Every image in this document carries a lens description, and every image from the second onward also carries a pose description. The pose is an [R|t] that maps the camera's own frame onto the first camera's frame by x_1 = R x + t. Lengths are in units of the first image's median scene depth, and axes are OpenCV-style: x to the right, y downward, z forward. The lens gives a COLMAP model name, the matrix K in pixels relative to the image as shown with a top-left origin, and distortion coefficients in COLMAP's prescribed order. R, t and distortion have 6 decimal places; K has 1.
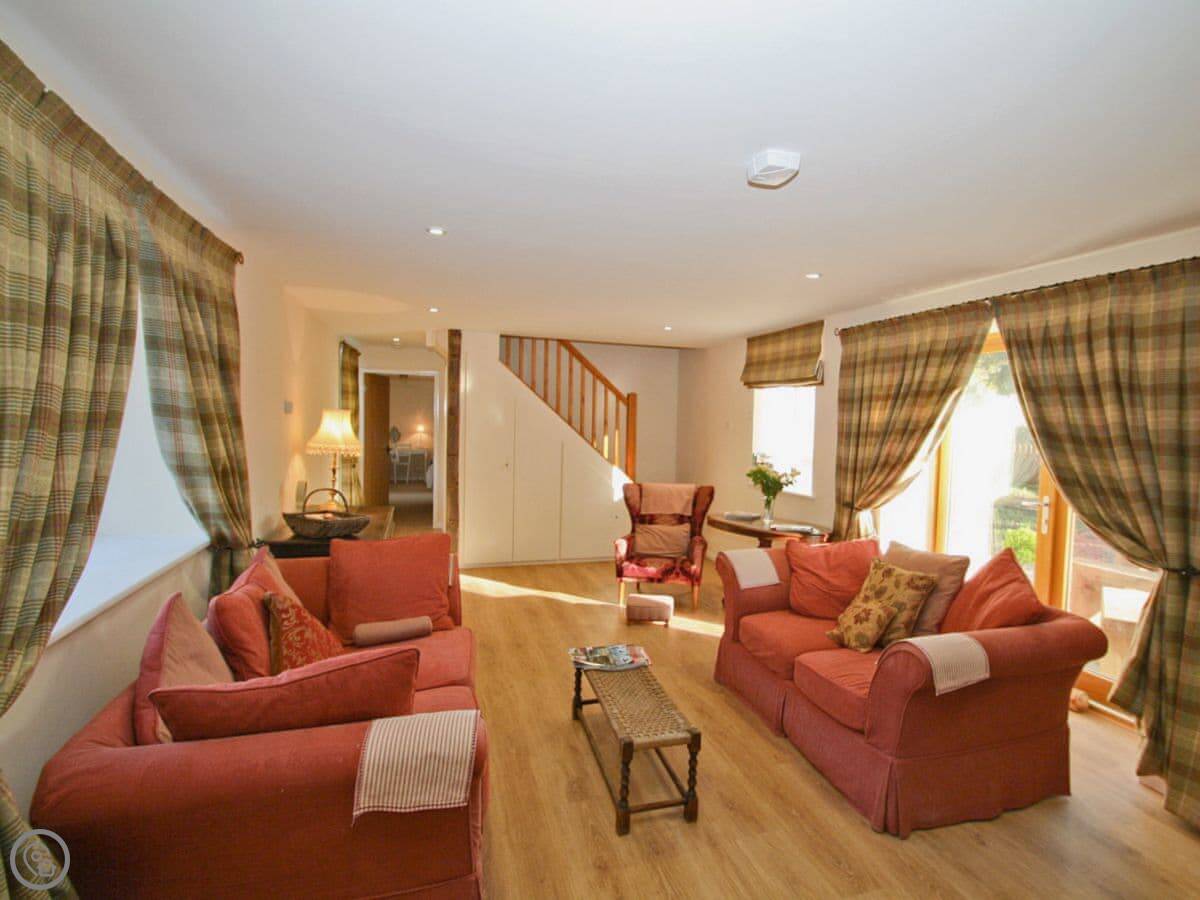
lens RADIAL K [[625.4, 0, 649.1], [0, 625.4, 451.3], [0, 0, 1]] dist [0.019464, -0.020547]
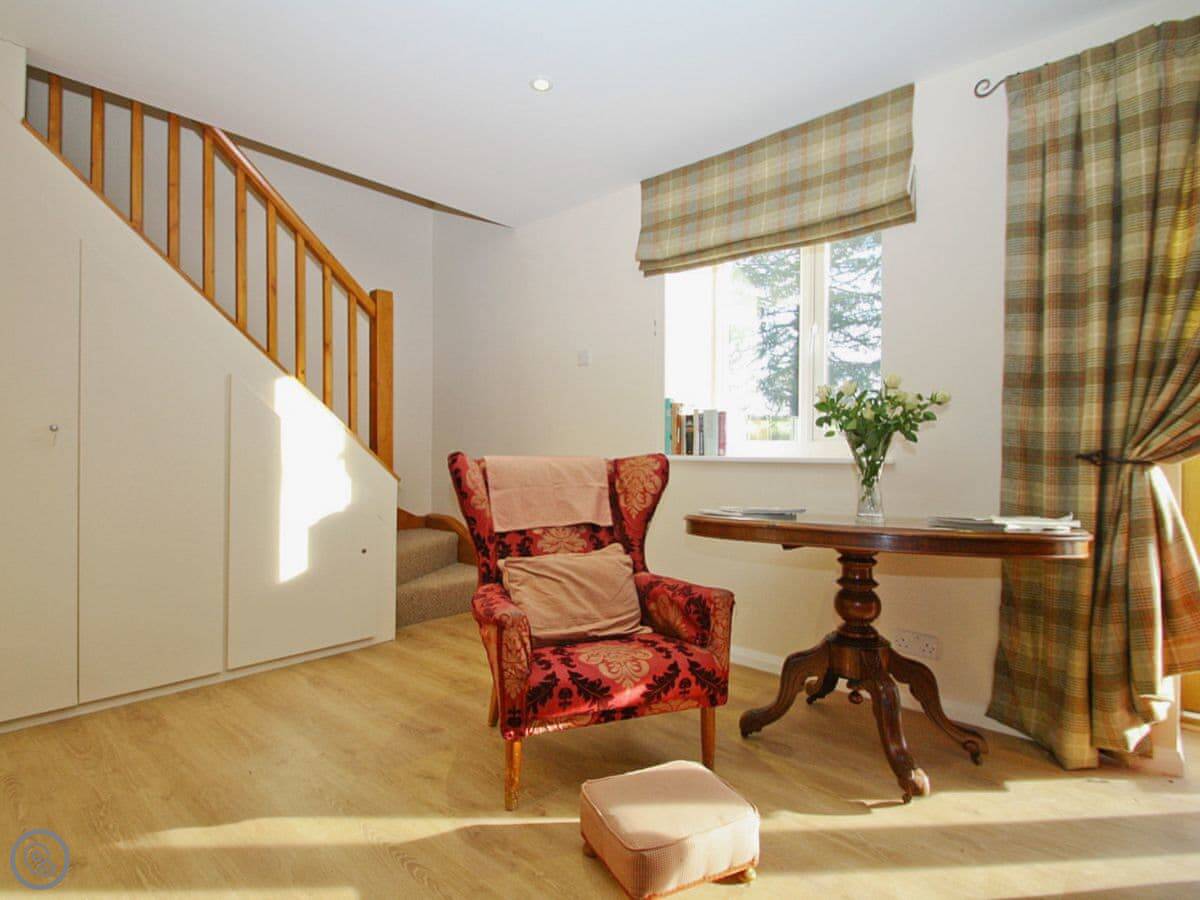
lens RADIAL K [[638.2, 0, 600.0], [0, 638.2, 450.0], [0, 0, 1]] dist [-0.012396, -0.001078]
pose [[0.877718, -0.019383, 0.478786, -0.165217], [0.038333, 0.998820, -0.029836, 0.072994], [-0.477642, 0.044541, 0.877425, 0.703539]]
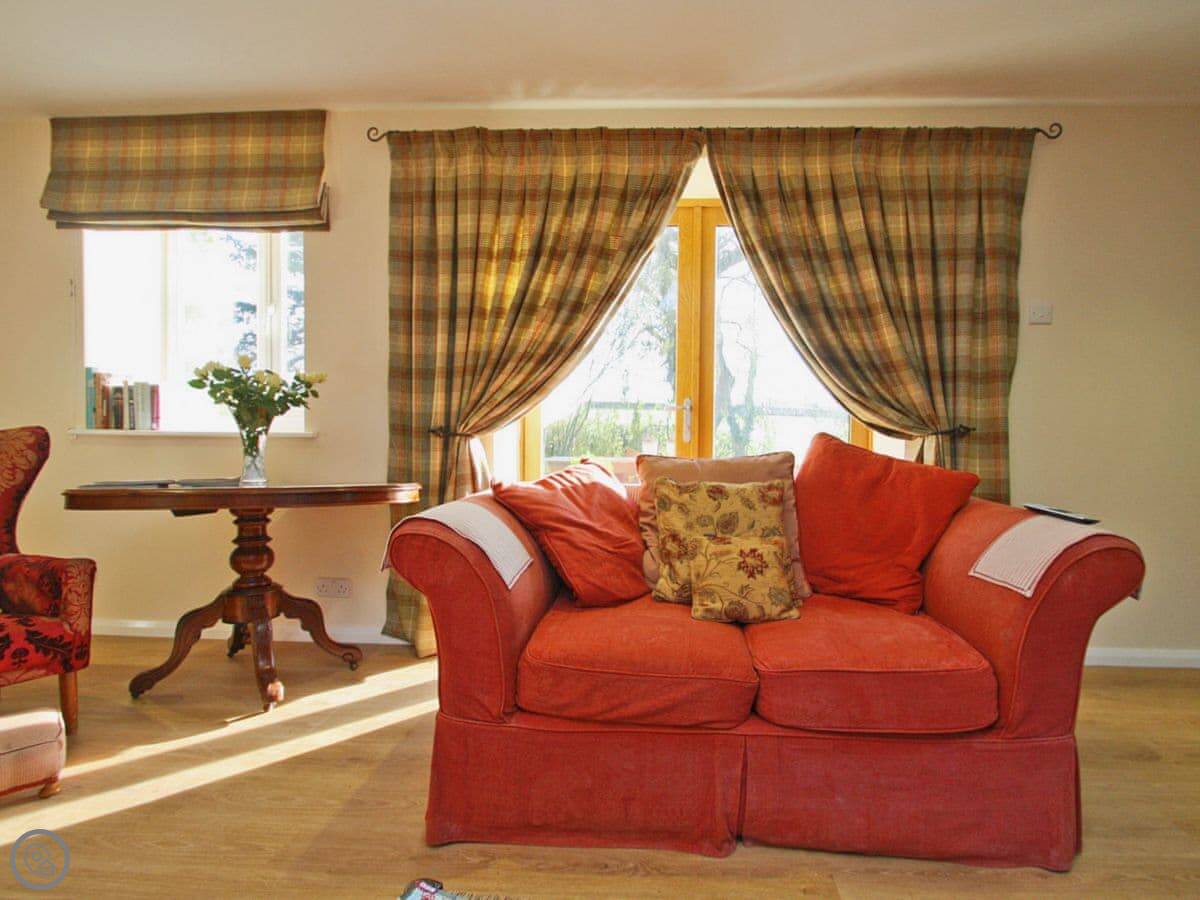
lens RADIAL K [[625.4, 0, 649.1], [0, 625.4, 451.3], [0, 0, 1]] dist [0.019464, -0.020547]
pose [[0.373553, -0.048169, 0.926357, -0.143018], [0.040509, 0.998545, 0.035588, 0.082491], [-0.926724, 0.024232, 0.374961, 0.534186]]
